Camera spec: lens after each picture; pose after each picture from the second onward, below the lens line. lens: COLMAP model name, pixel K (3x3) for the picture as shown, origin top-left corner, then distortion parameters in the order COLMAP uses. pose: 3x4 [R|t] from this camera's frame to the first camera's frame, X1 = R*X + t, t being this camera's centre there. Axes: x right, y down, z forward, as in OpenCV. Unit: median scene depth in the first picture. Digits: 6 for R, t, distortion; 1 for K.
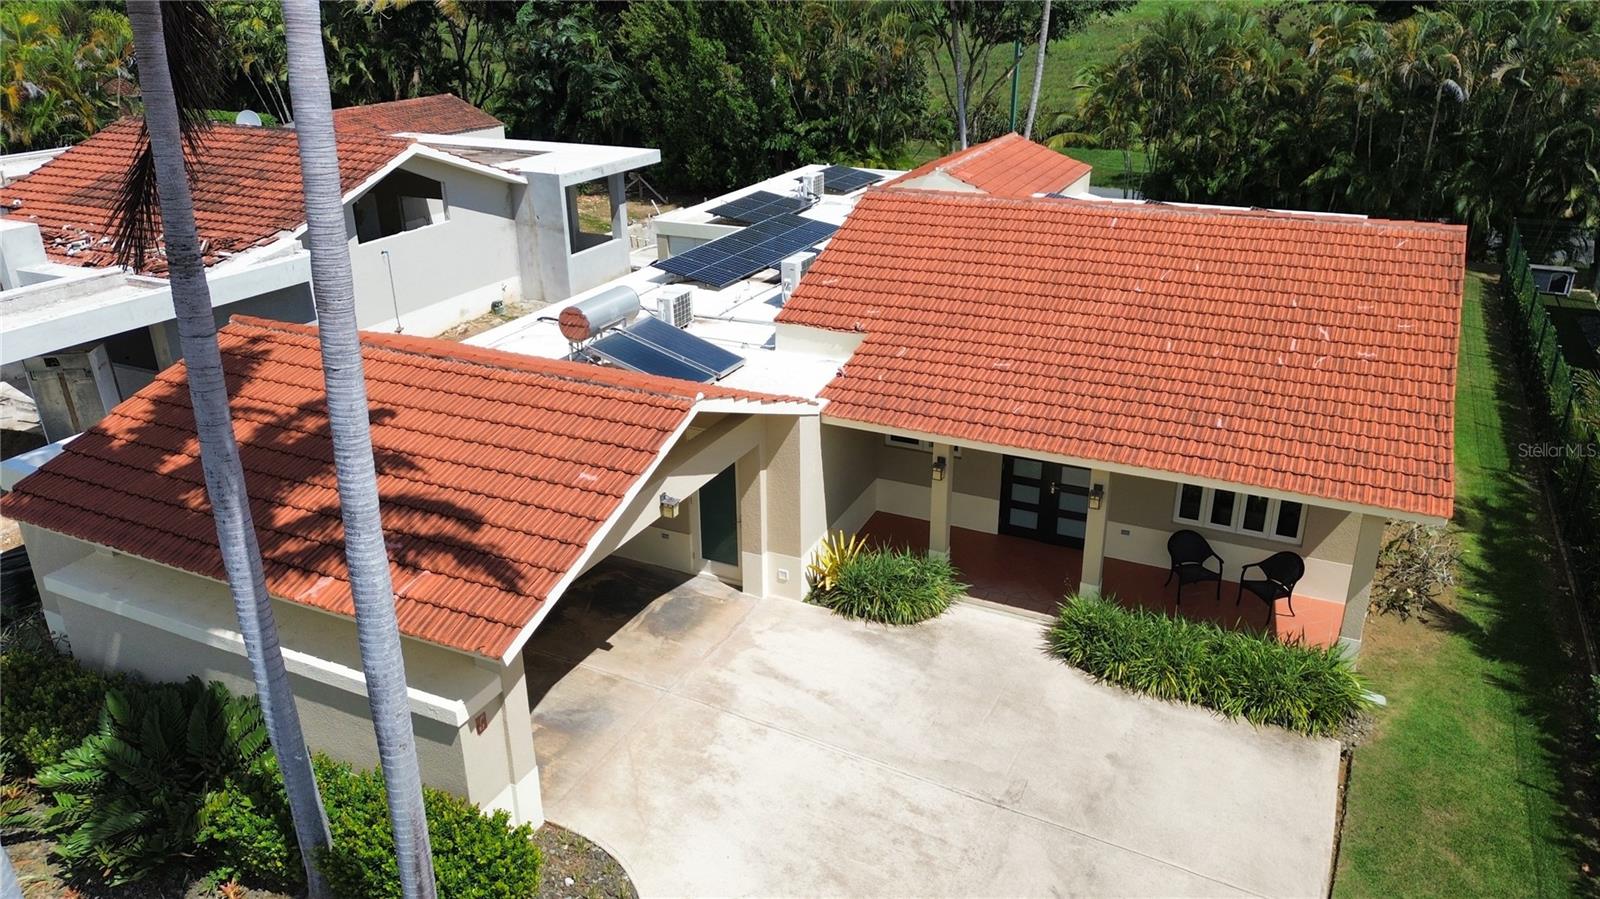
lens RADIAL K [[1132.6, 0, 800.0], [0, 1132.6, 449.5], [0, 0, 1]] dist [0.058807, -0.046916]
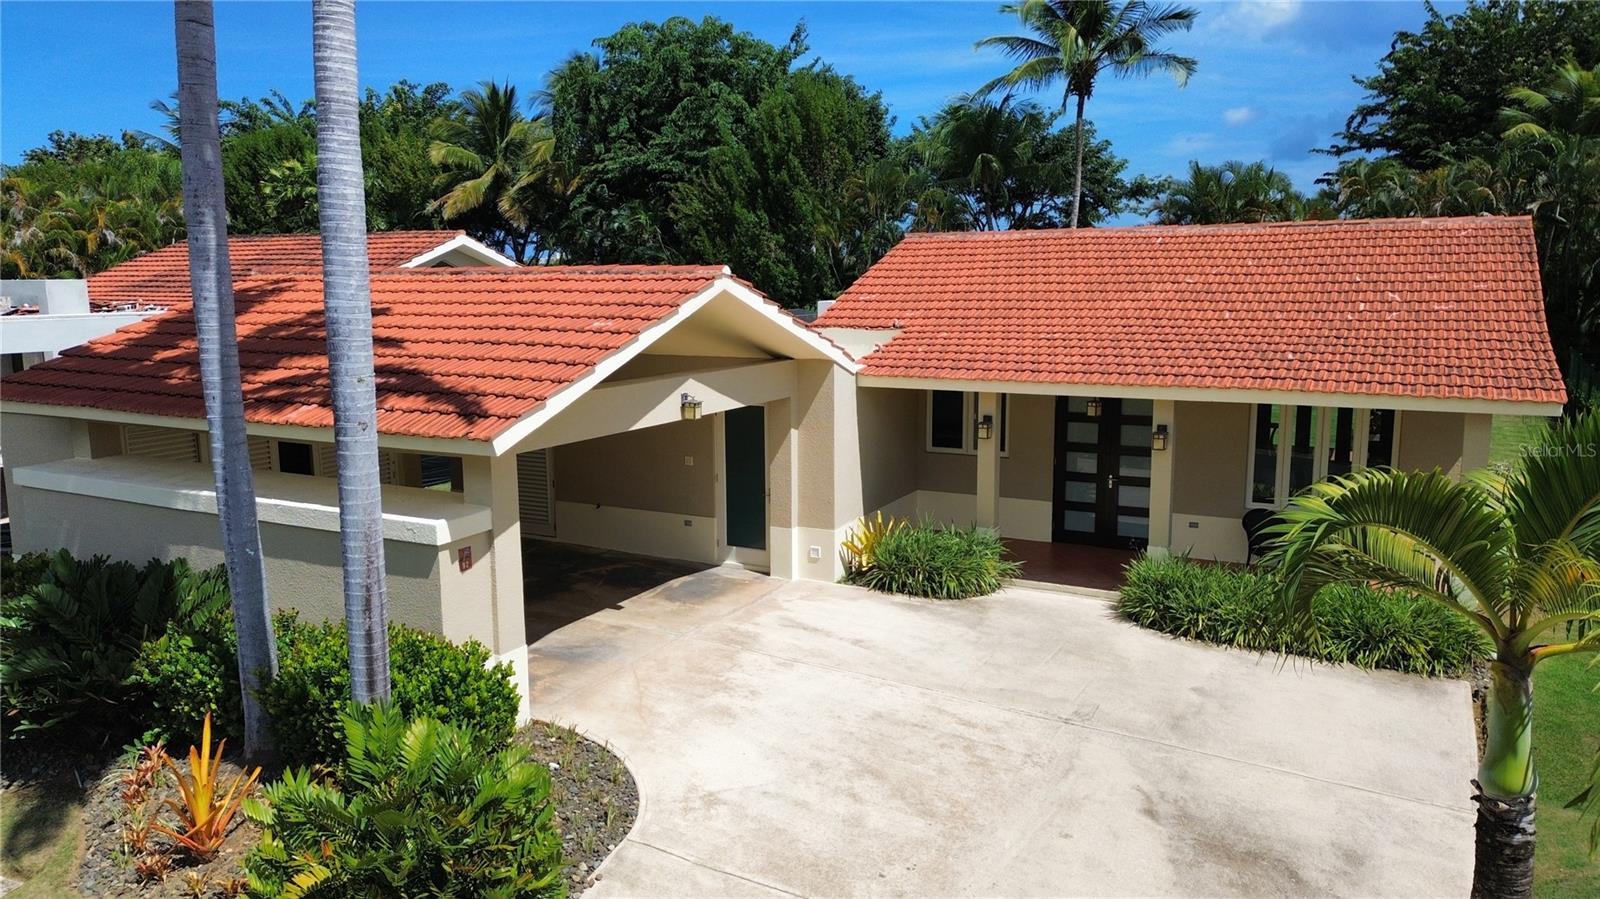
lens RADIAL K [[1132.6, 0, 800.0], [0, 1132.6, 449.5], [0, 0, 1]] dist [0.058807, -0.046916]
pose [[0.999340, 0.006727, -0.035690, 0.005696], [-0.015048, 0.971076, -0.238298, 0.289173], [0.033054, 0.238677, 0.970536, 0.114783]]
